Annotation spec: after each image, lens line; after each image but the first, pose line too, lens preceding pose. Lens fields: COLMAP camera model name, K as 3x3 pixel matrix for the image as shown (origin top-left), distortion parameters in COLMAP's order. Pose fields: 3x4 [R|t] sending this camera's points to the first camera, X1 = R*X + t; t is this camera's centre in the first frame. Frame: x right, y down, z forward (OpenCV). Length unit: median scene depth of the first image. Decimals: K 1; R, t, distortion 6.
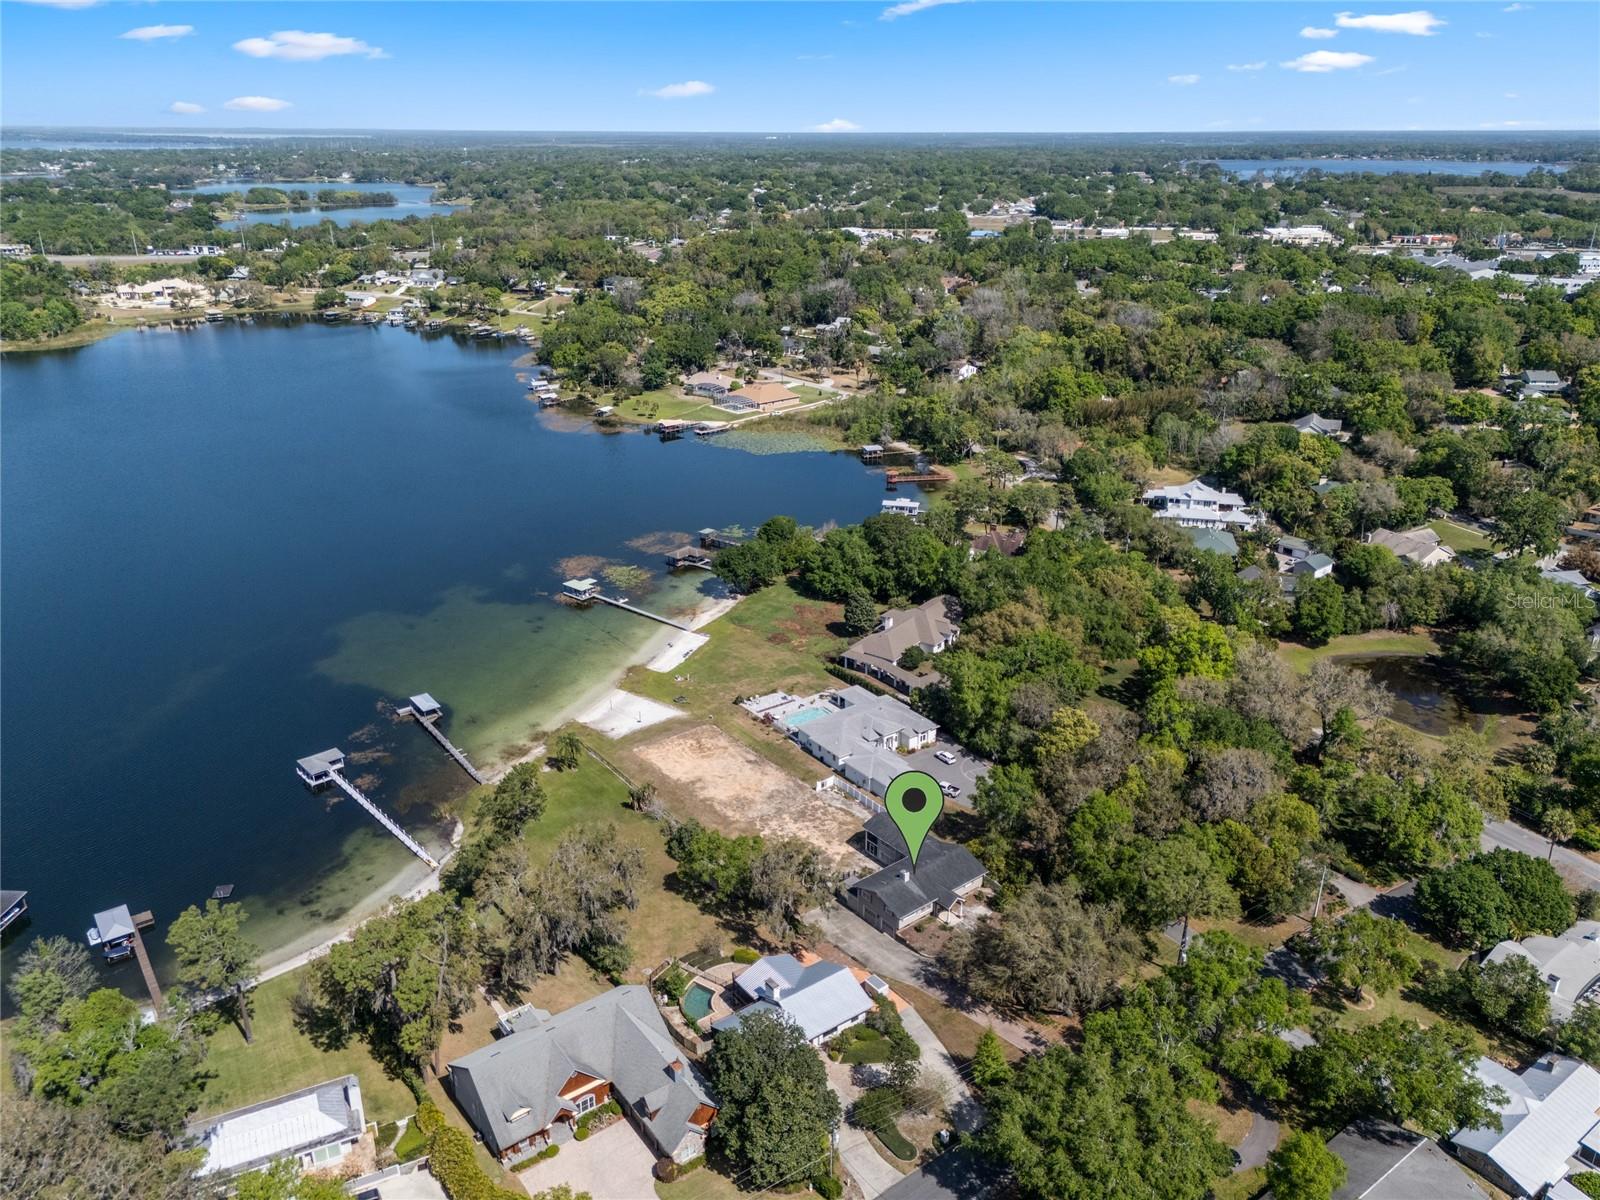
lens RADIAL K [[1175.4, 0, 800.0], [0, 1175.4, 600.0], [0, 0, 1]] dist [0.073575, -0.061869]
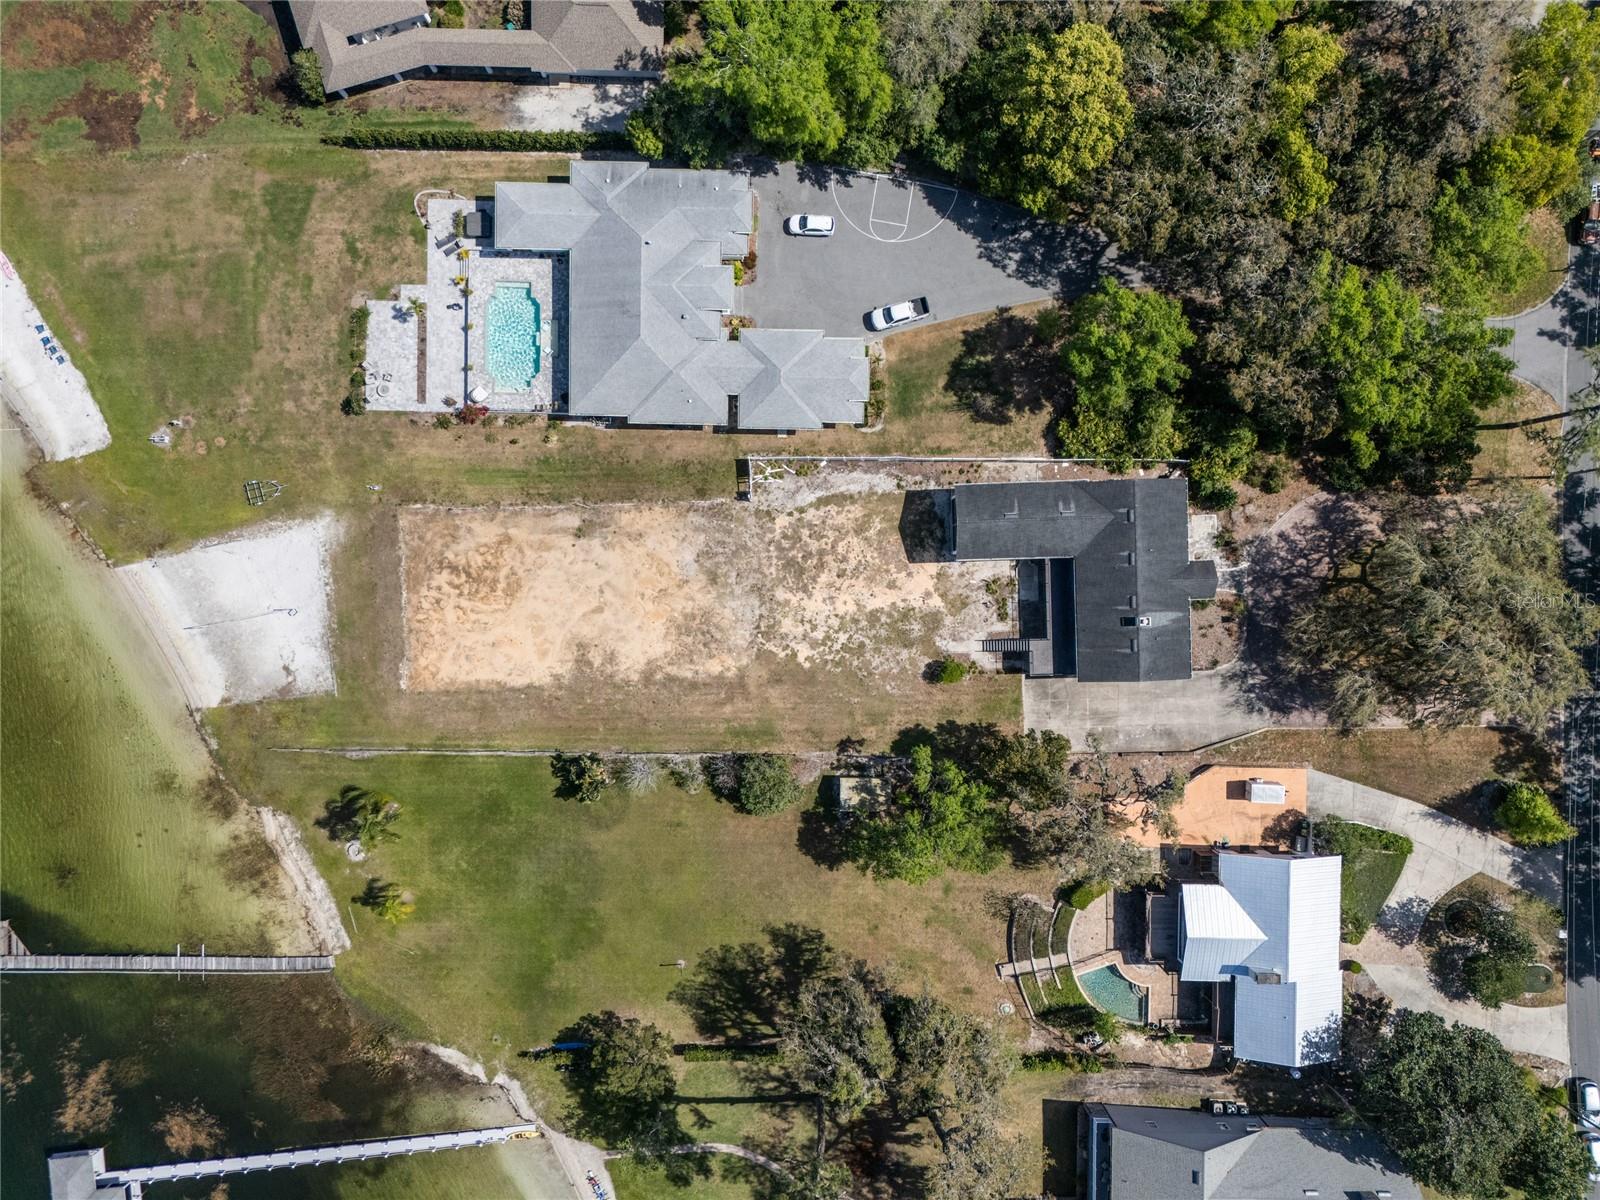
lens RADIAL K [[1181.0, 0, 802.7], [0, 1181.0, 601.2], [0, 0, 1]] dist [0.077805, -0.078272]
pose [[0.605343, -0.795780, -0.017128, 0.000196], [0.293333, 0.203029, 0.934203, -0.095724], [-0.739943, -0.570537, 0.356331, 0.221732]]
